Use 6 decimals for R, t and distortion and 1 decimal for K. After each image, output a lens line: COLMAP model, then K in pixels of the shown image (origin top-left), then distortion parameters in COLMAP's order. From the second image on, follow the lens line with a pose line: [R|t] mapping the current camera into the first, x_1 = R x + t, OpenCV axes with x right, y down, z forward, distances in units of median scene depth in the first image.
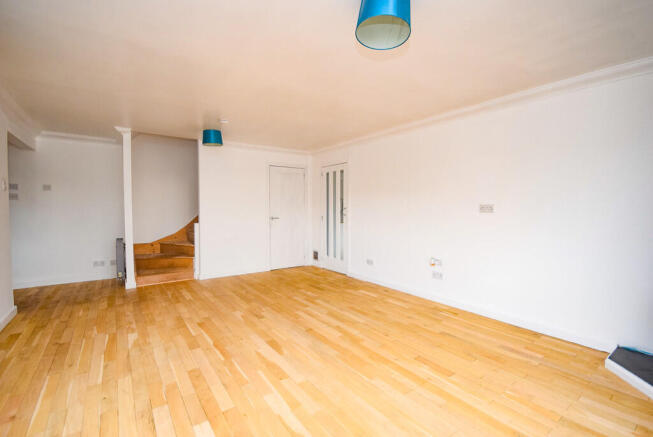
lens RADIAL K [[290.5, 0, 322.6], [0, 290.5, 216.1], [0, 0, 1]] dist [-0.001998, -0.000317]
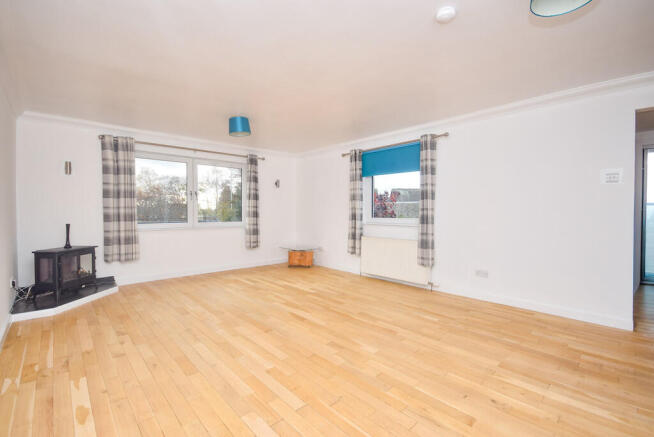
lens RADIAL K [[290.9, 0, 323.1], [0, 290.9, 216.1], [0, 0, 1]] dist [-0.001998, -0.000317]
pose [[-0.992952, -0.000479, -0.118516, -0.102002], [-0.005909, 0.998948, 0.045476, -0.019784], [0.118370, 0.045856, -0.991910, 1.791188]]
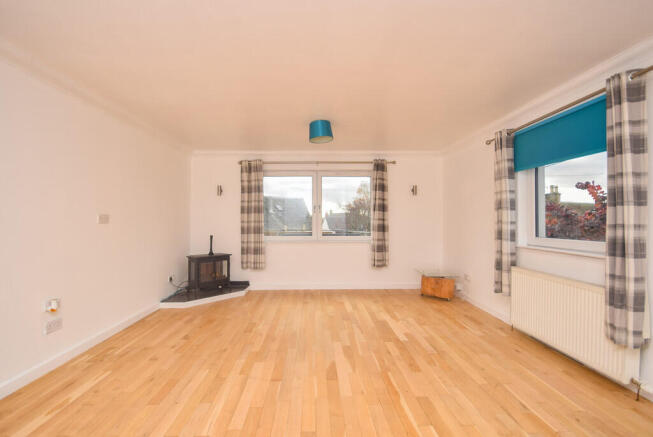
lens RADIAL K [[301.8, 0, 322.8], [0, 301.8, 217.7], [0, 0, 1]] dist [-0.001607, -0.000249]
pose [[-0.831542, 0.004770, 0.555441, -0.538867], [0.017867, 0.999675, 0.018163, -0.036217], [-0.555174, 0.025027, -0.831357, 1.455108]]
